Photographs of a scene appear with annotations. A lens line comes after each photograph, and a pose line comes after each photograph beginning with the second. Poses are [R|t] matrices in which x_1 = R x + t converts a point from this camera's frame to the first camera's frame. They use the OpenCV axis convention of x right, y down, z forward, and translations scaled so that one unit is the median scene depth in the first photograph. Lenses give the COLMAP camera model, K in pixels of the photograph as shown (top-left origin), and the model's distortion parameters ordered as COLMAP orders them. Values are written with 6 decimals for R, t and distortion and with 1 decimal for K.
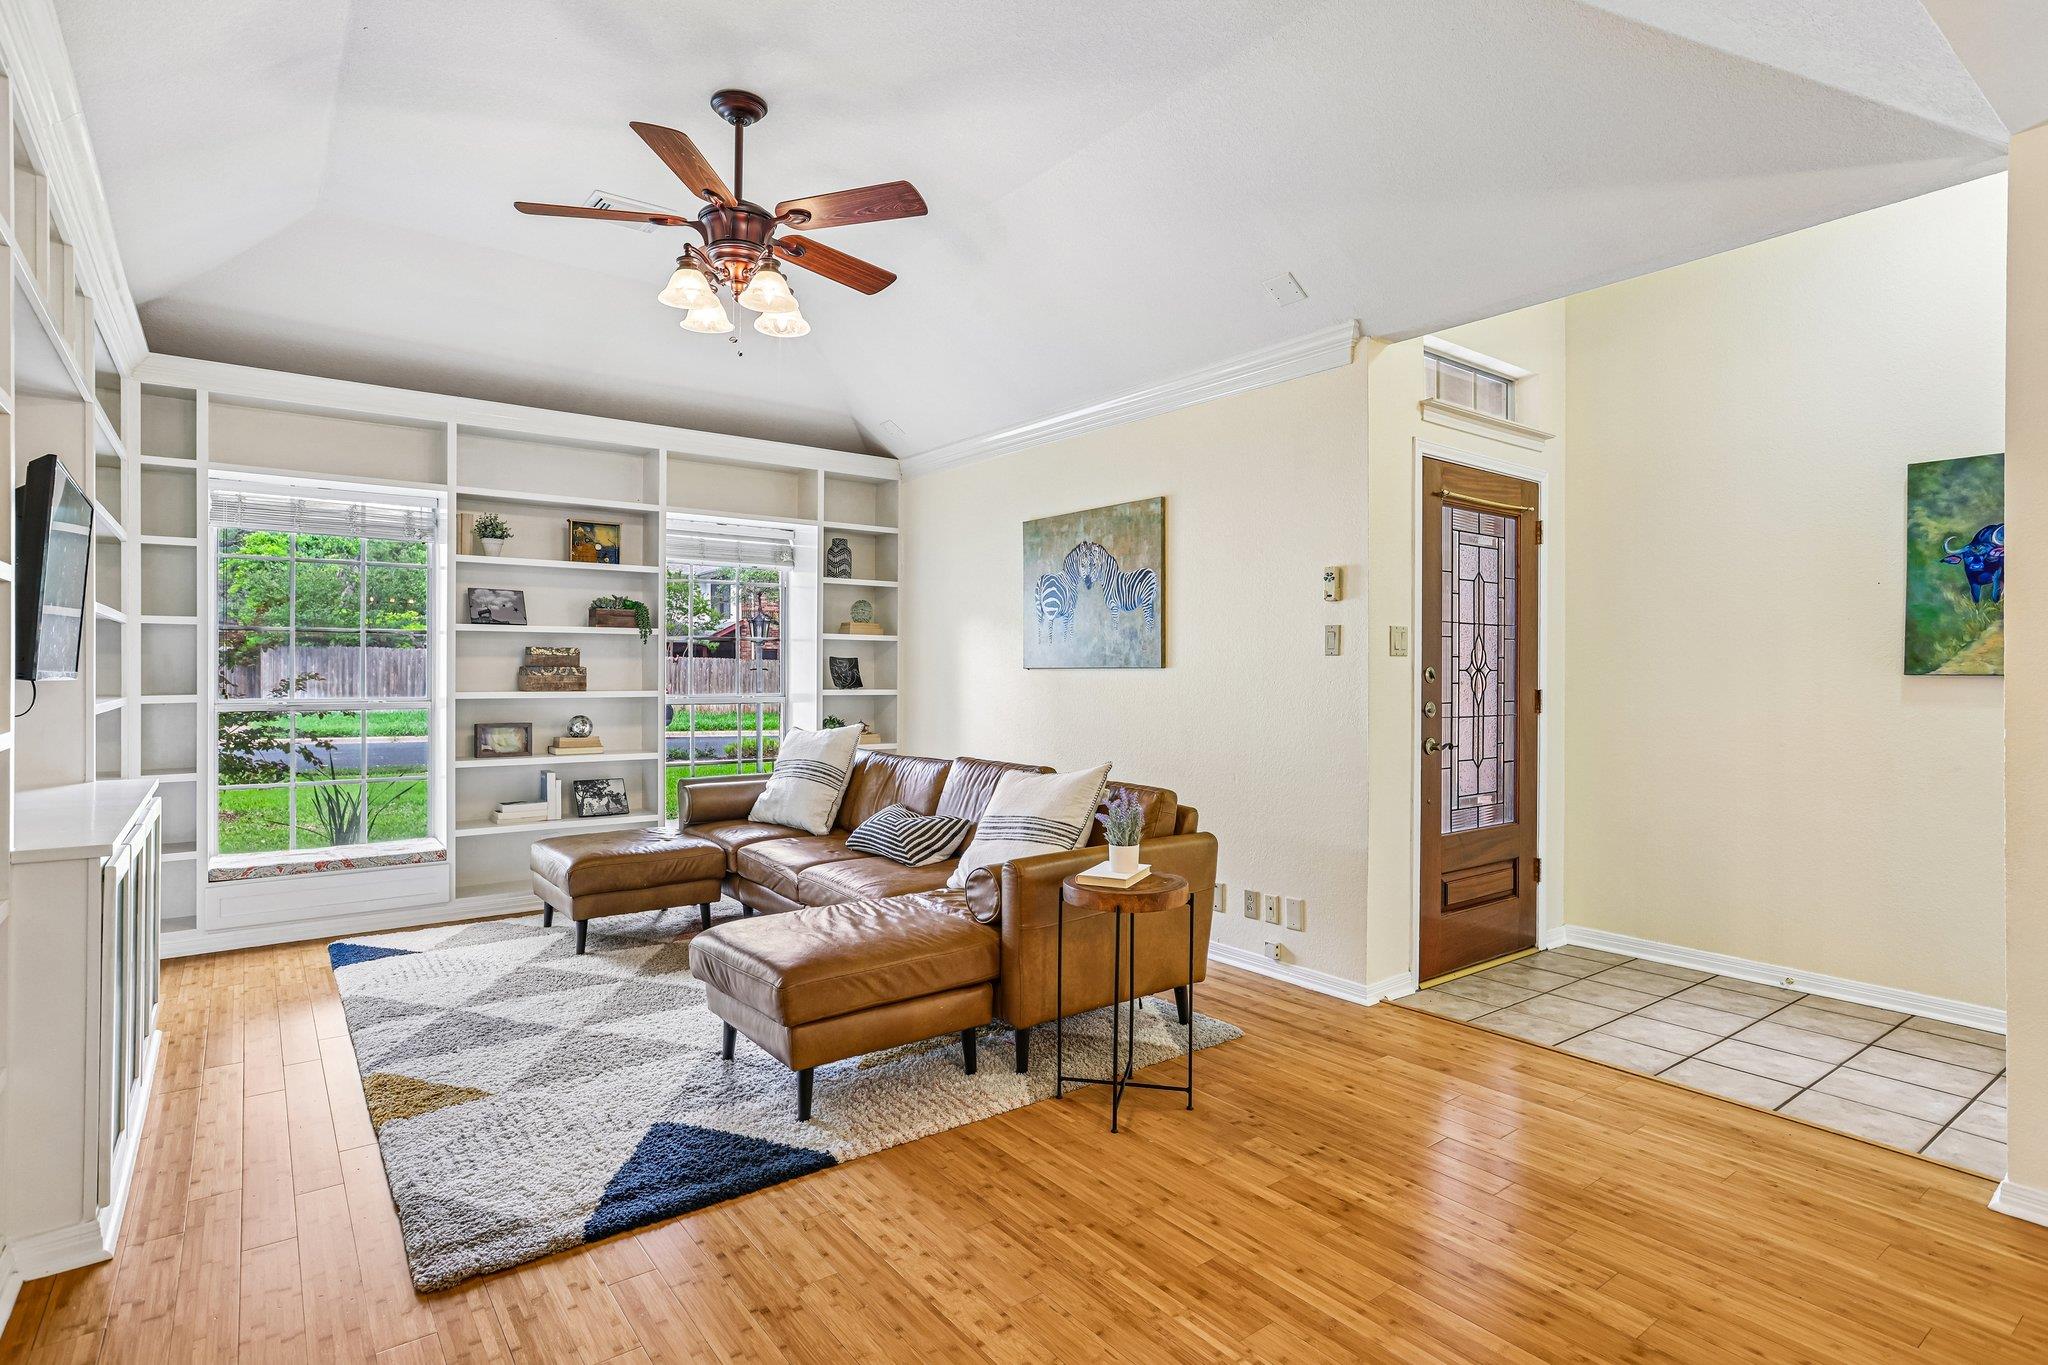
lens RADIAL K [[1044.4, 0, 1017.5], [0, 1044.4, 689.3], [0, 0, 1]] dist [-0.023059, 0.001317]
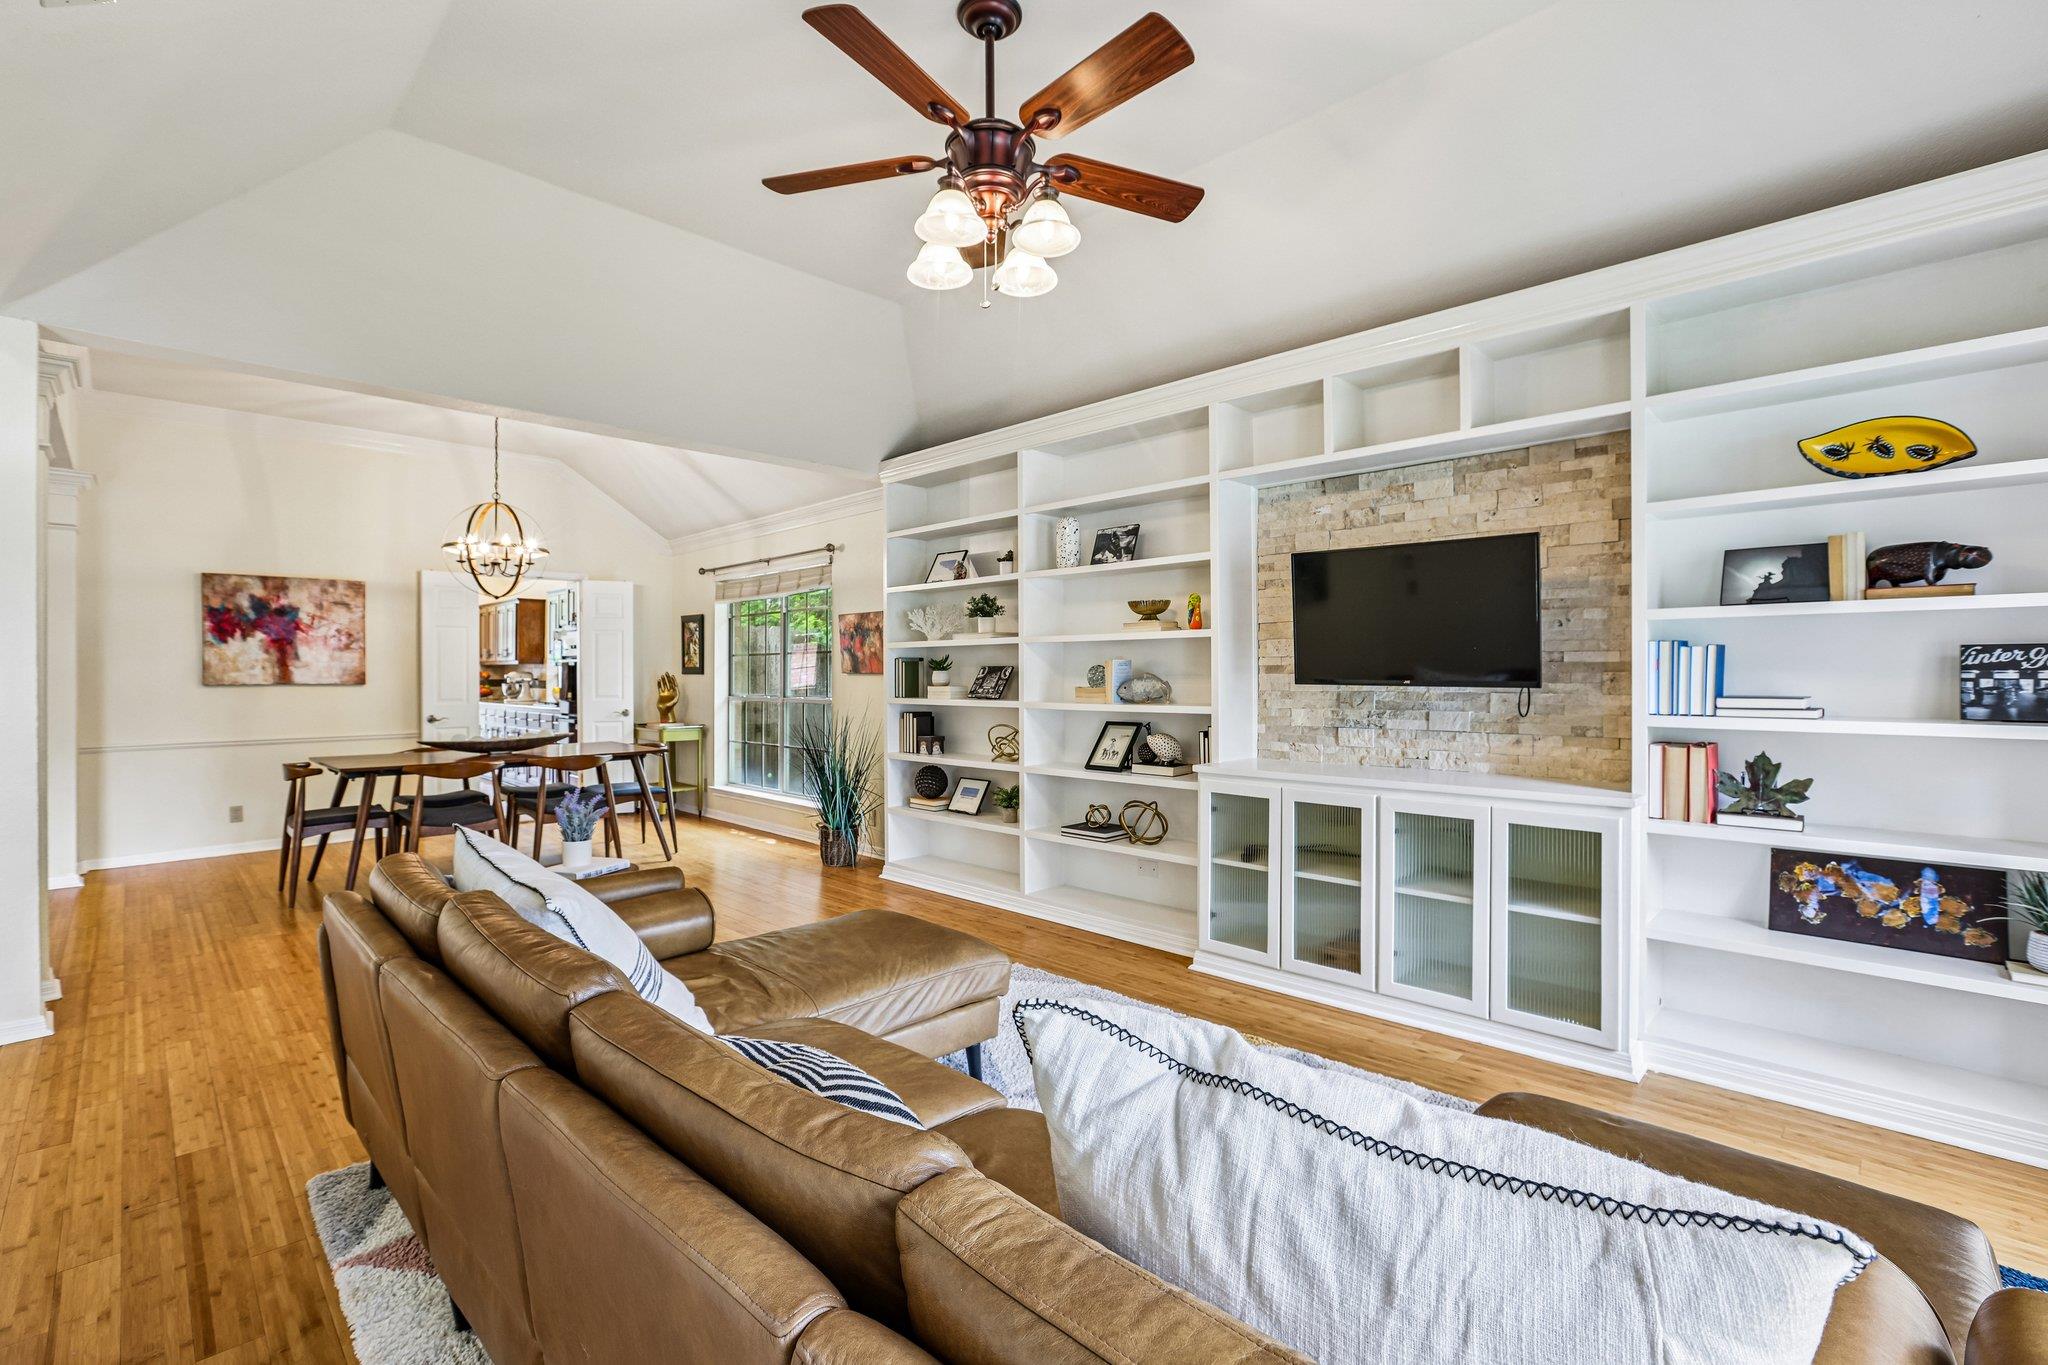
lens RADIAL K [[956.4, 0, 1031.8], [0, 956.4, 670.5], [0, 0, 1]] dist [-0.000405, 0.000192]
pose [[-0.990416, -0.003287, -0.138080, -0.166608], [-0.005639, 0.999846, 0.016645, -0.034190], [0.138004, 0.017264, -0.990281, 1.538169]]
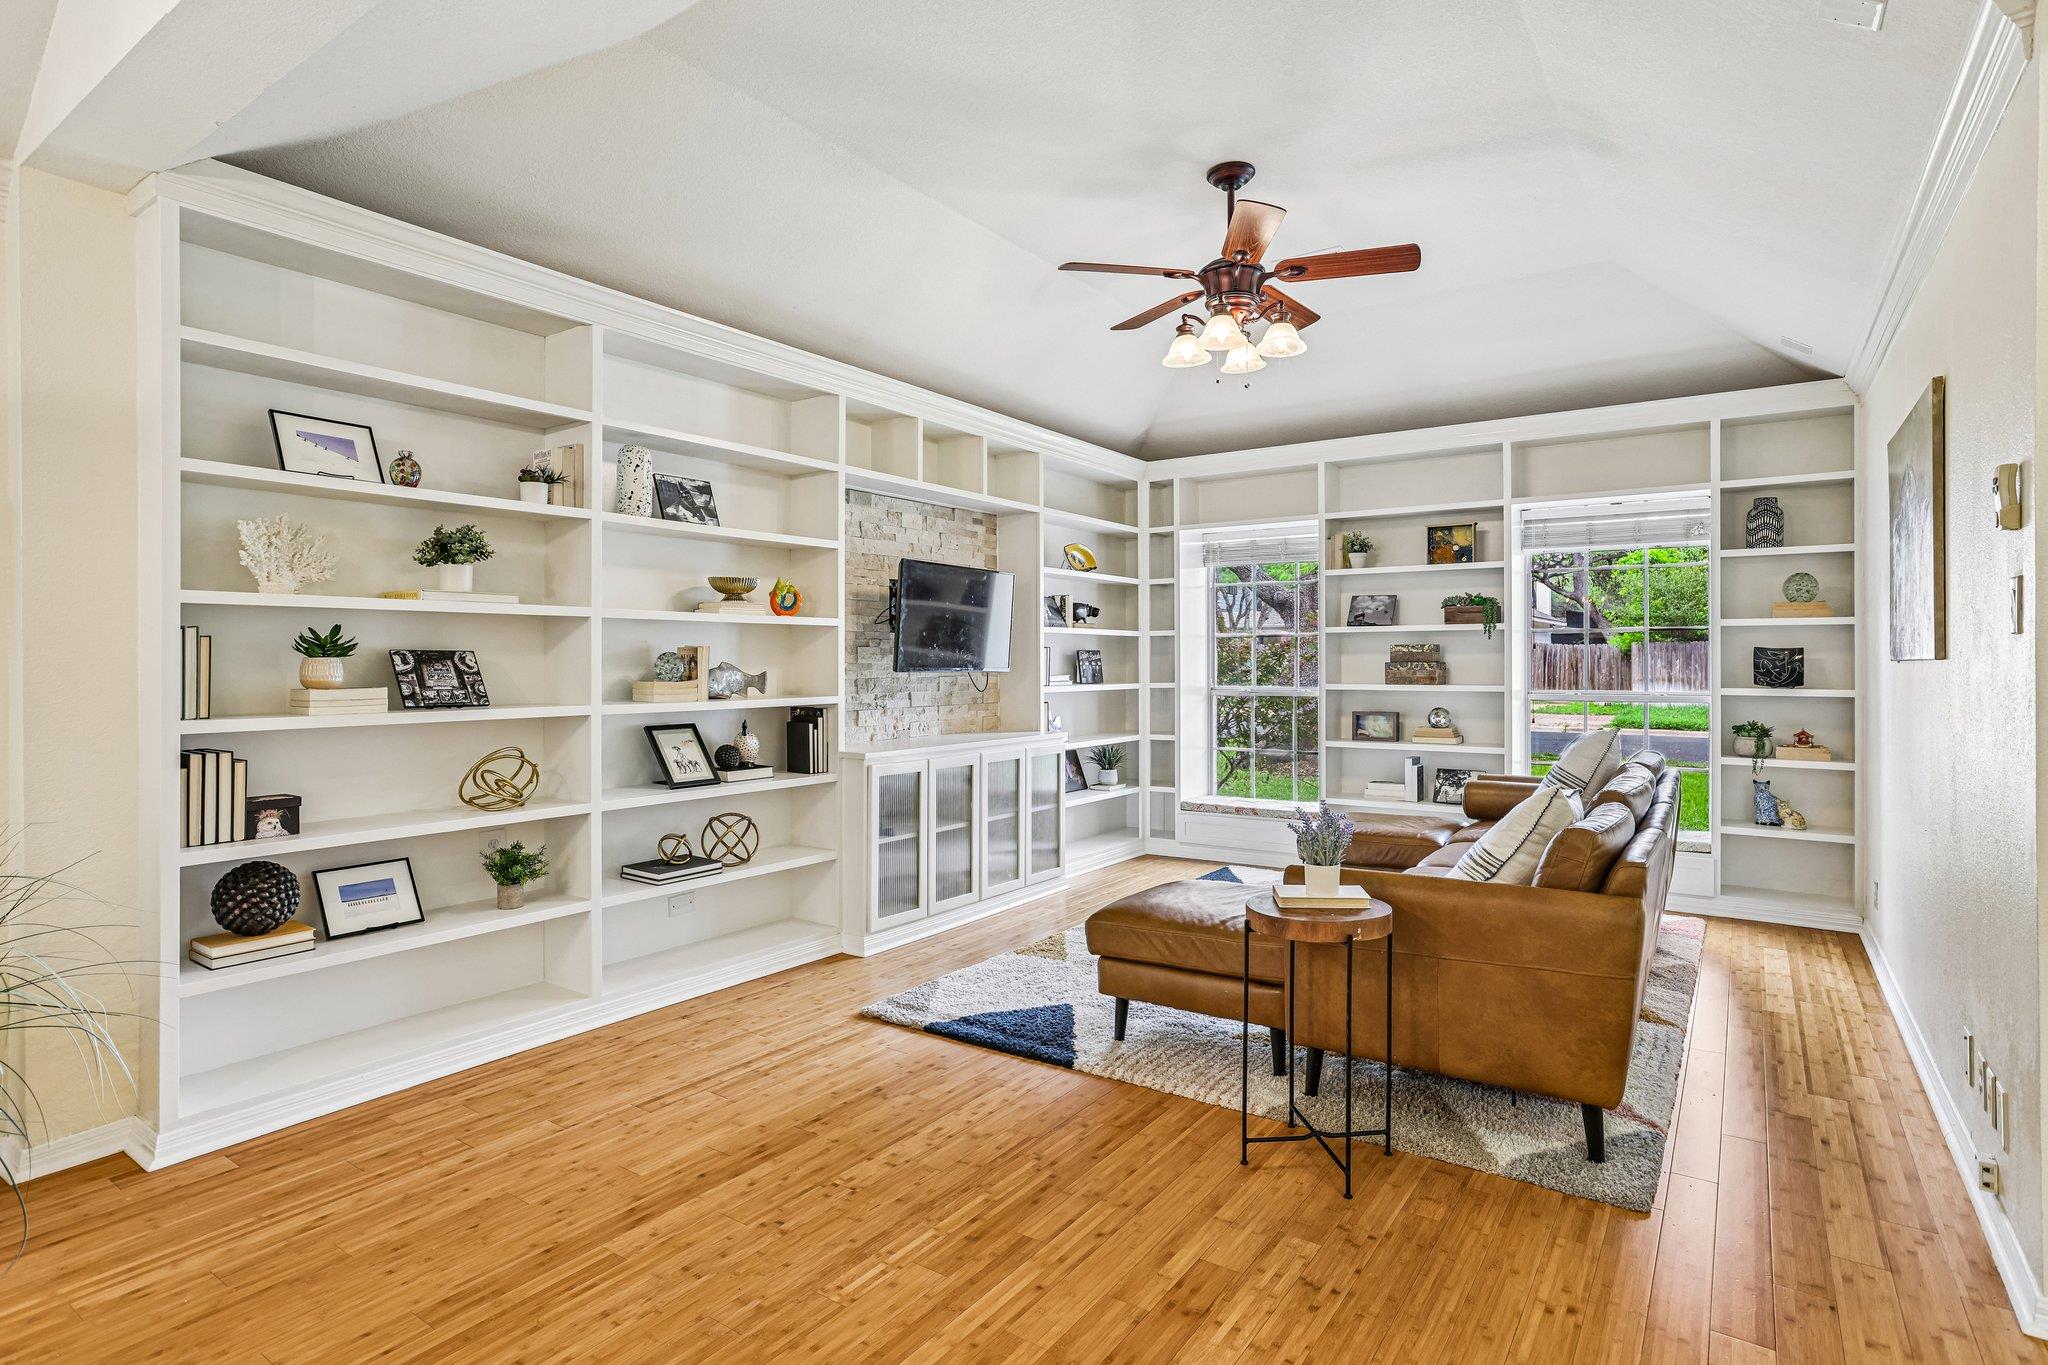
lens RADIAL K [[1044.4, 0, 1020.9], [0, 1044.4, 665.3], [0, 0, 1]] dist [-0.023059, 0.001317]
pose [[0.303553, -0.002287, -0.952812, 0.644834], [-0.013946, 0.999879, -0.006843, -0.006881], [0.952713, 0.015365, 0.303484, 0.368408]]
